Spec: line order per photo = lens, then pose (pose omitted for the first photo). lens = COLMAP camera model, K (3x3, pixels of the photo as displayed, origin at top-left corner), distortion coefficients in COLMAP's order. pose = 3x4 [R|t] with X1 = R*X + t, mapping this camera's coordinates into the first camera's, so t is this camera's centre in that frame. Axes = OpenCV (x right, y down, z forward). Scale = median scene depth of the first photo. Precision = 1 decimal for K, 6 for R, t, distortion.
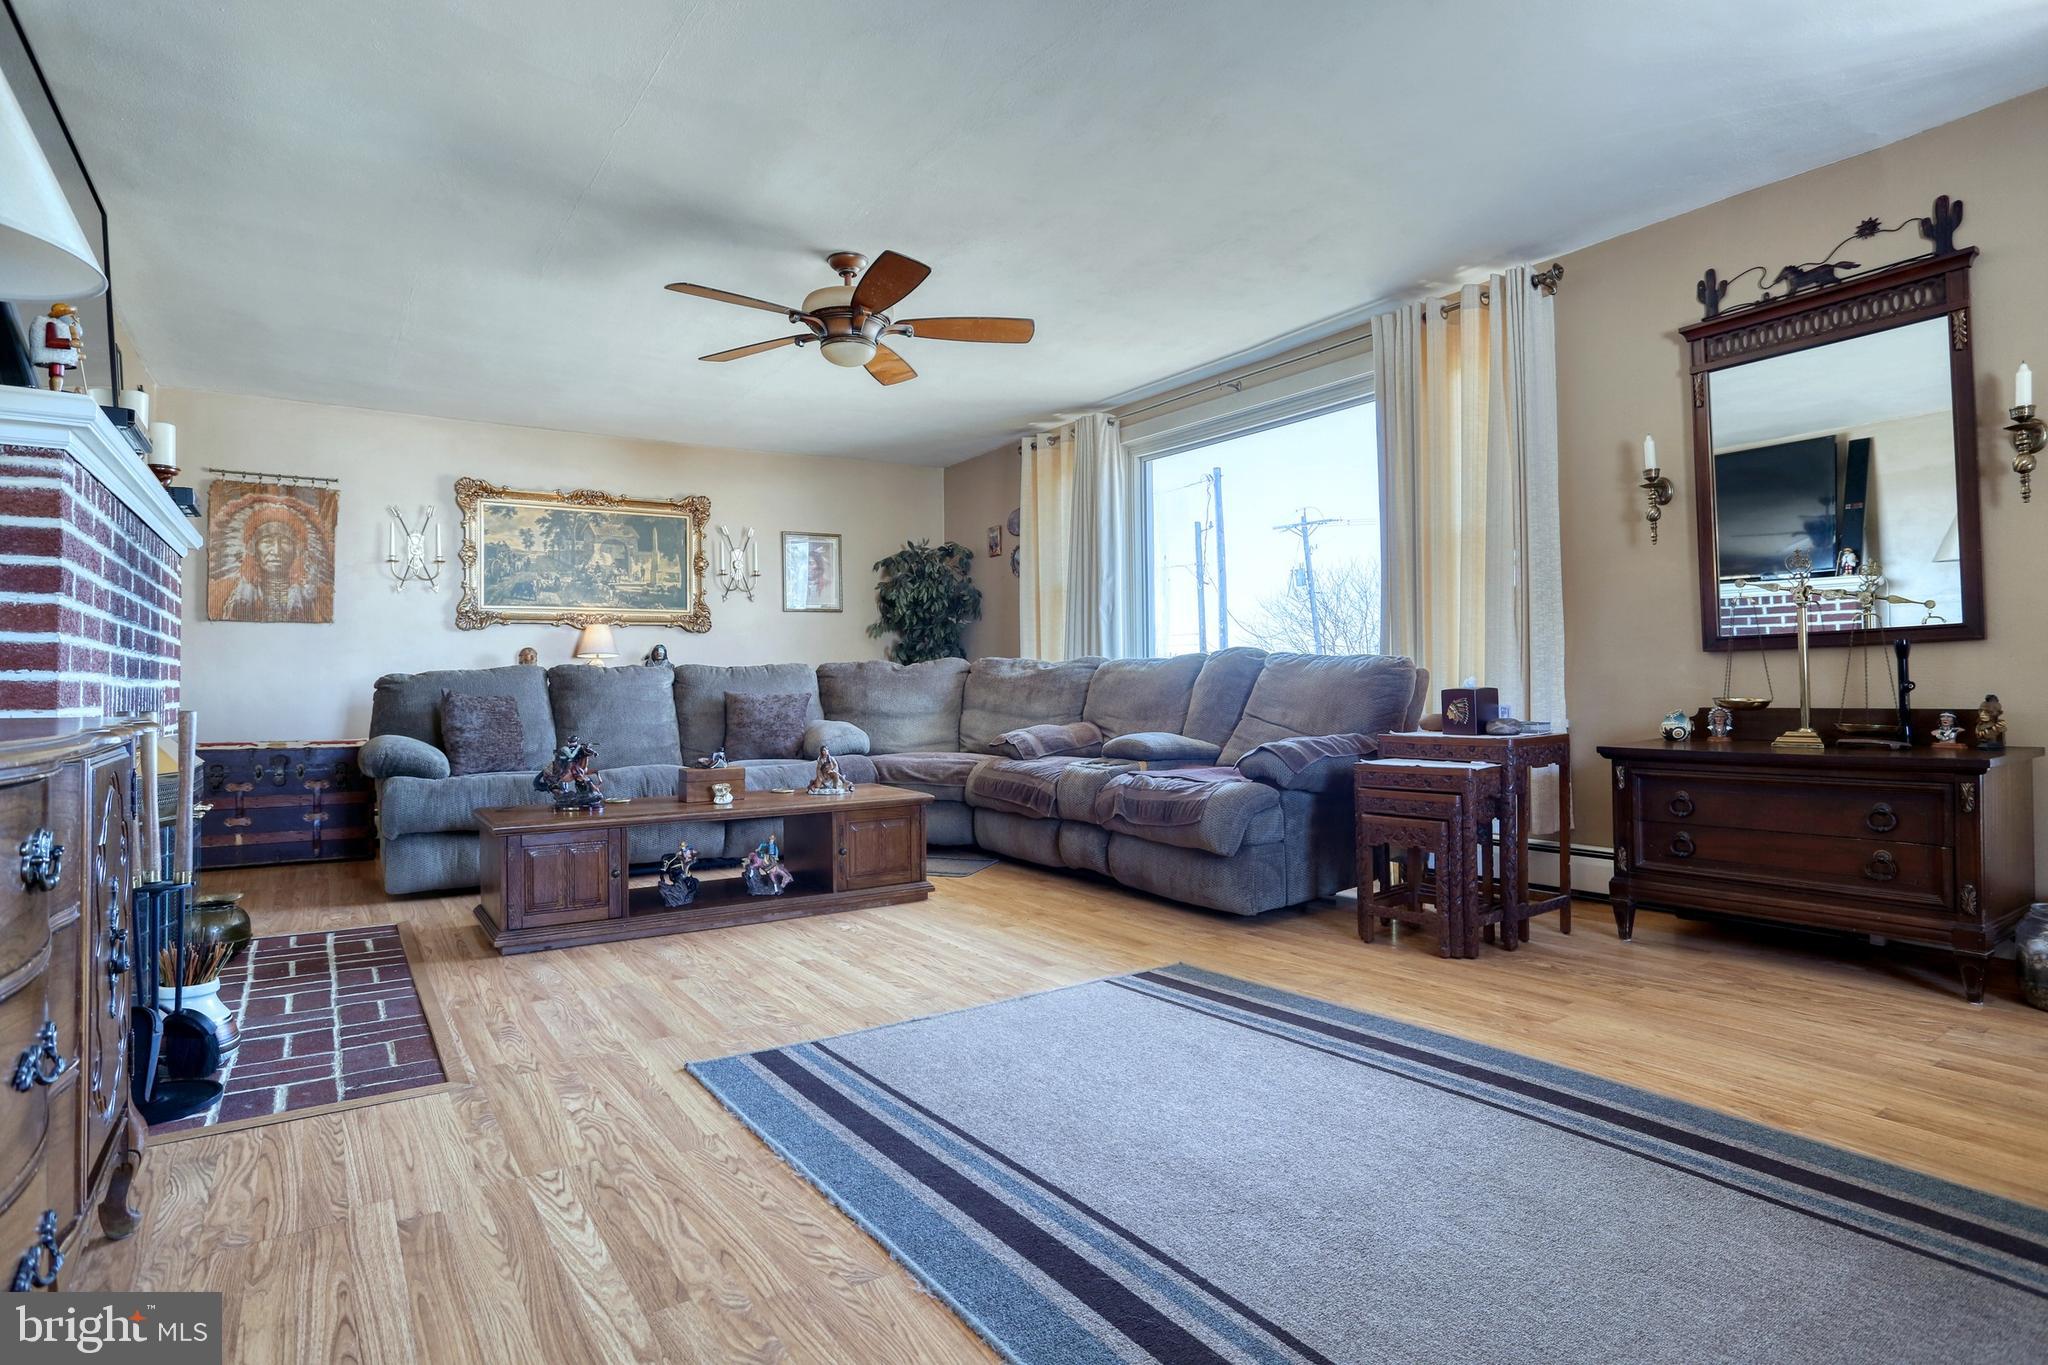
lens RADIAL K [[1071.0, 0, 1021.3], [0, 1071.0, 672.6], [0, 0, 1]] dist [-0.035147, 0.012390]
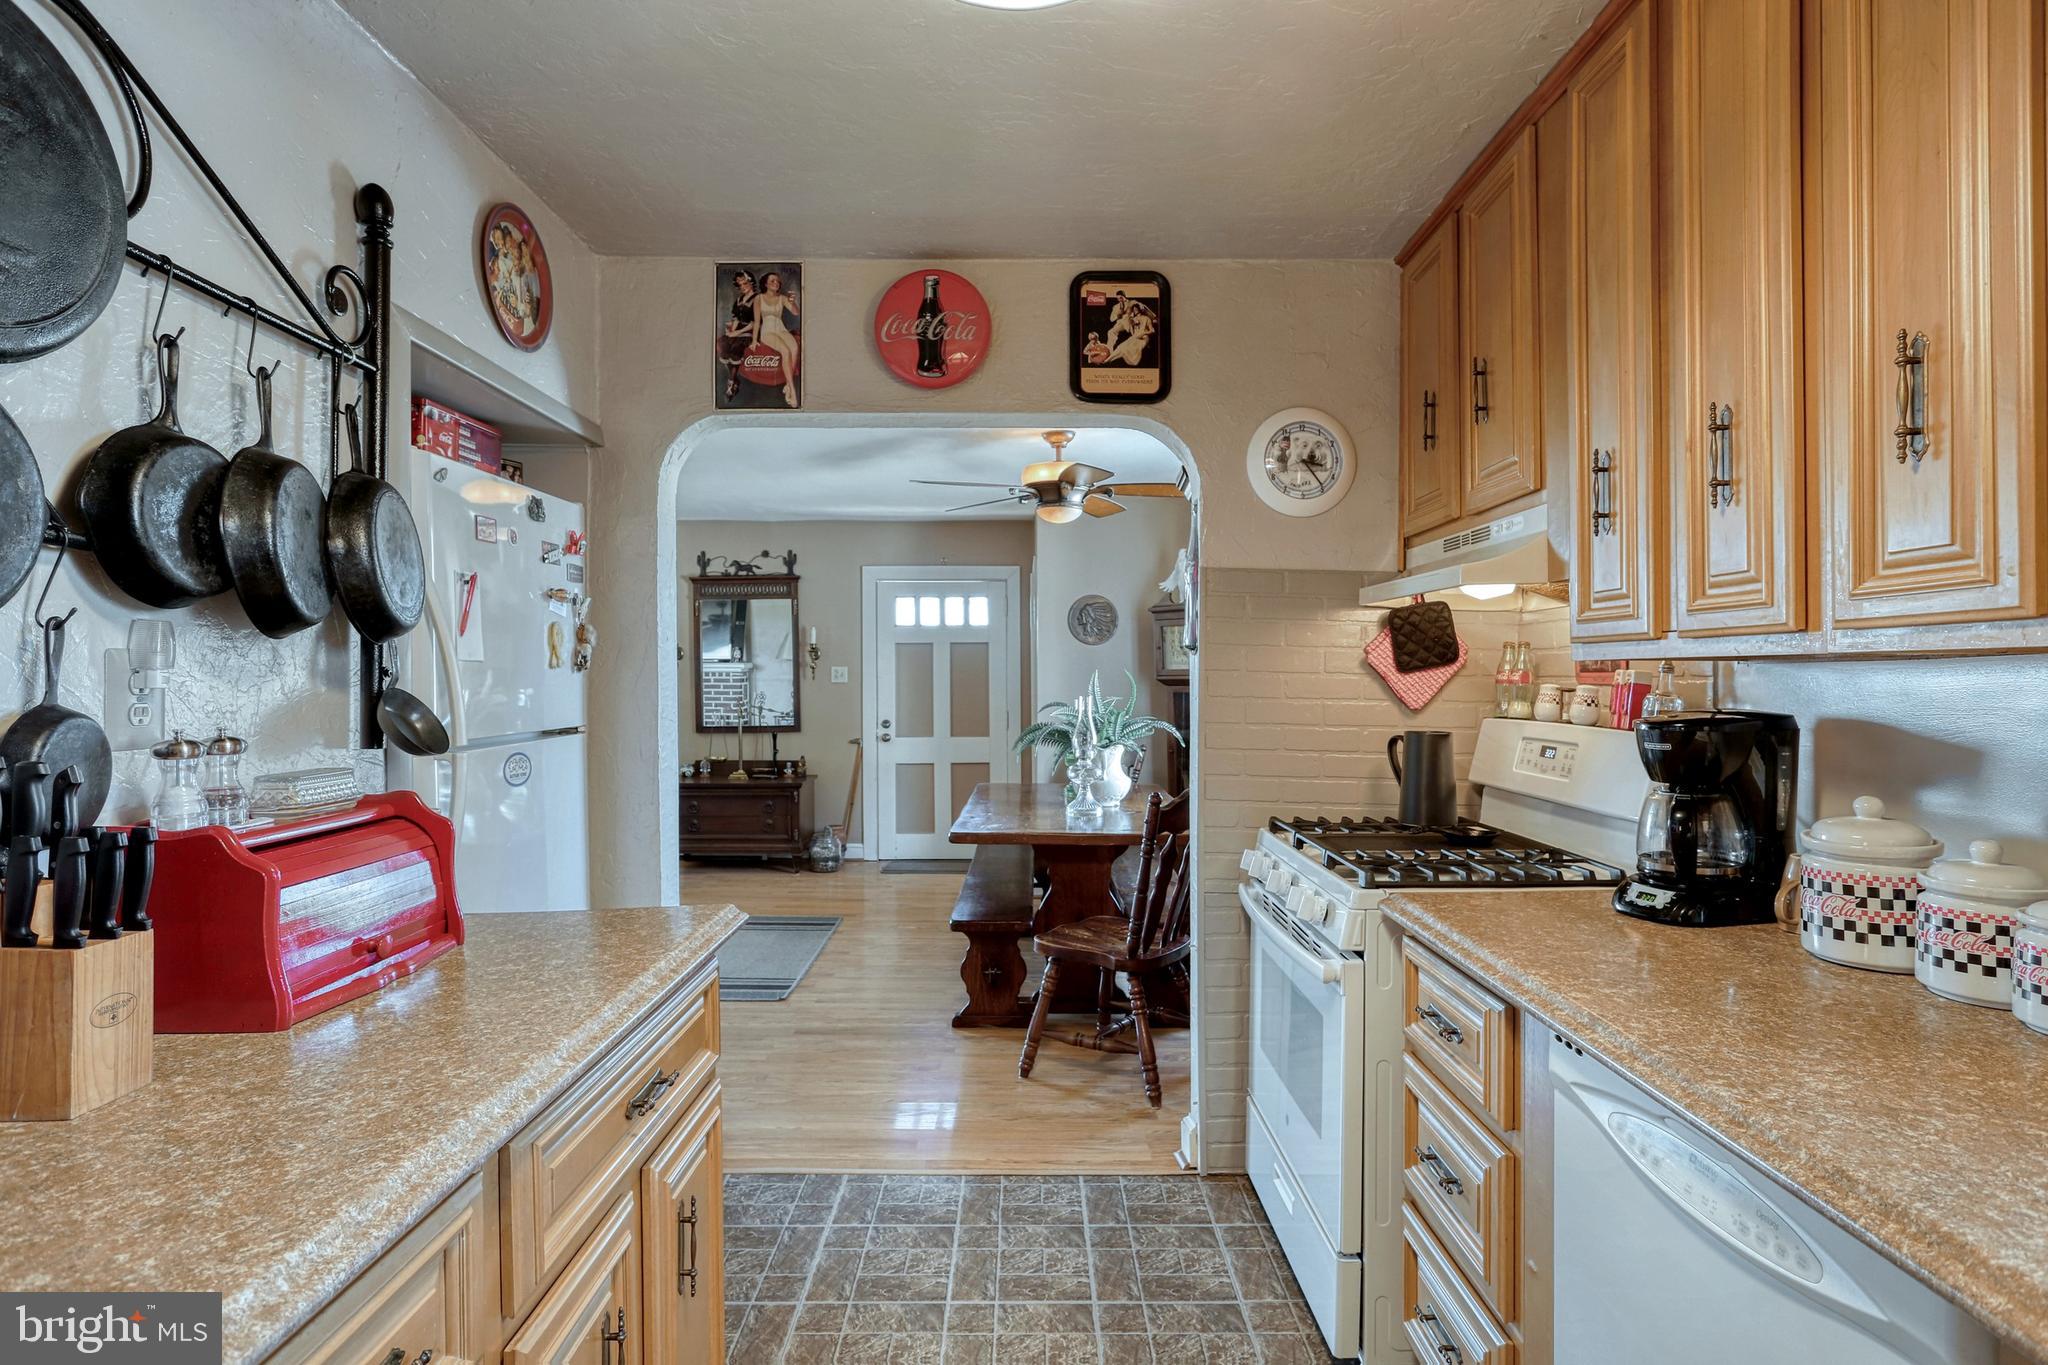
lens RADIAL K [[1071.0, 0, 1024.2], [0, 1071.0, 679.3], [0, 0, 1]] dist [-0.035147, 0.012390]
pose [[0.574150, 0.004526, 0.818738, -0.840929], [-0.013091, 0.999908, 0.003653, -0.167505], [-0.818646, -0.012816, 0.574156, -0.876202]]
